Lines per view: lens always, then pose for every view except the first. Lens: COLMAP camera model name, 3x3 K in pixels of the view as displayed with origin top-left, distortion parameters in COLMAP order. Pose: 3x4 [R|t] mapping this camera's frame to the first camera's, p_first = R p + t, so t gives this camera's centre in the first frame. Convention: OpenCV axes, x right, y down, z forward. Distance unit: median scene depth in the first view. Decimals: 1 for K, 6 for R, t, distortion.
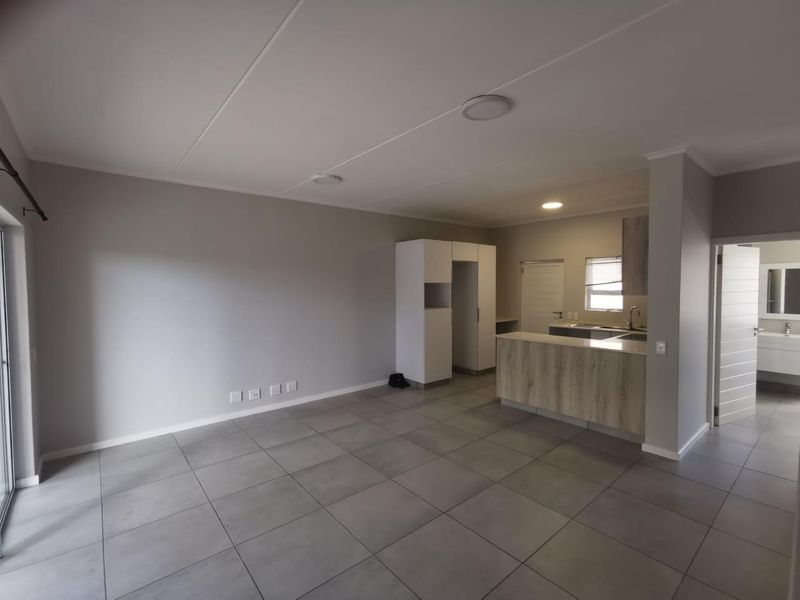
lens RADIAL K [[366.3, 0, 405.0], [0, 366.3, 297.0], [0, 0, 1]] dist [-0.002072, 0.001644]
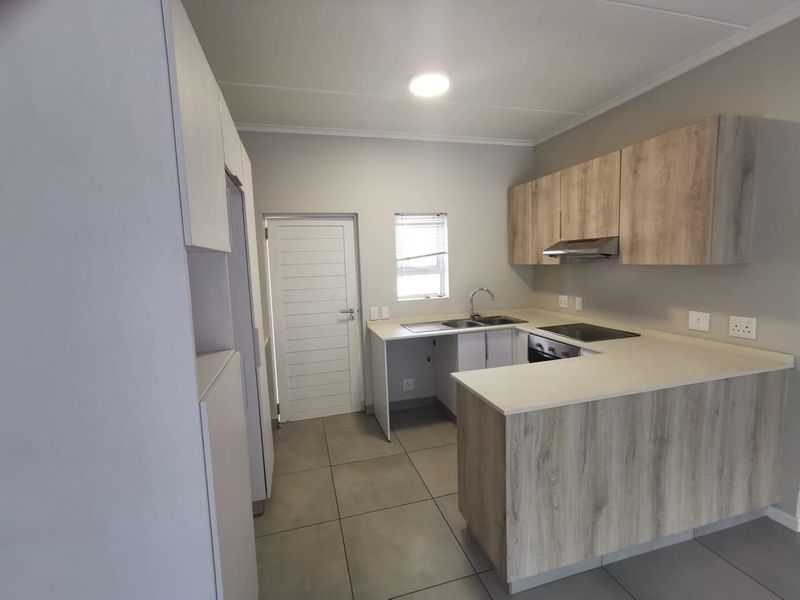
lens RADIAL K [[366.3, 0, 399.2], [0, 366.3, 297.4], [0, 0, 1]] dist [-0.002072, 0.001644]
pose [[0.420428, -0.098406, 0.901974, -0.058534], [0.063075, 0.994866, 0.079141, -0.019667], [-0.905131, 0.023619, 0.424477, 0.805713]]
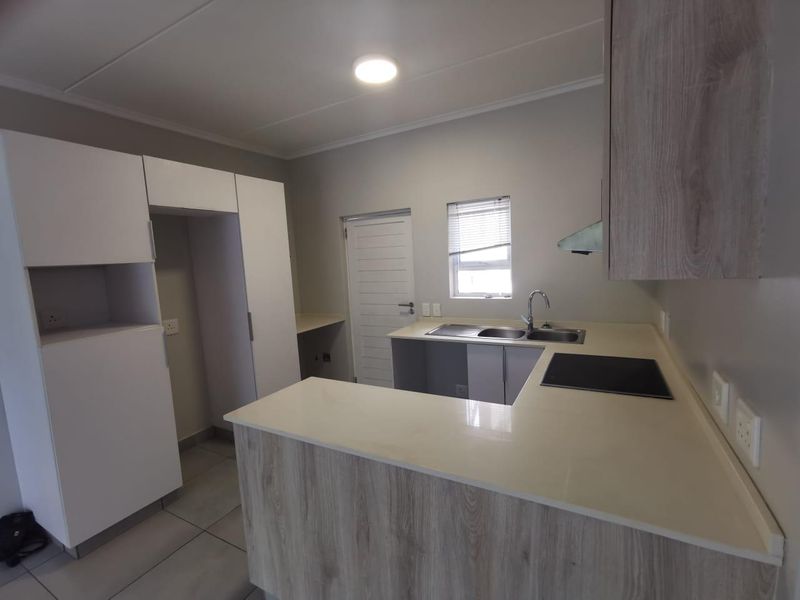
lens RADIAL K [[366.3, 0, 396.7], [0, 366.3, 296.1], [0, 0, 1]] dist [-0.002072, 0.001644]
pose [[0.937382, -0.081949, 0.338524, 0.244601], [0.060707, 0.995491, 0.072886, -0.015285], [-0.342971, -0.047772, 0.938130, 0.545946]]
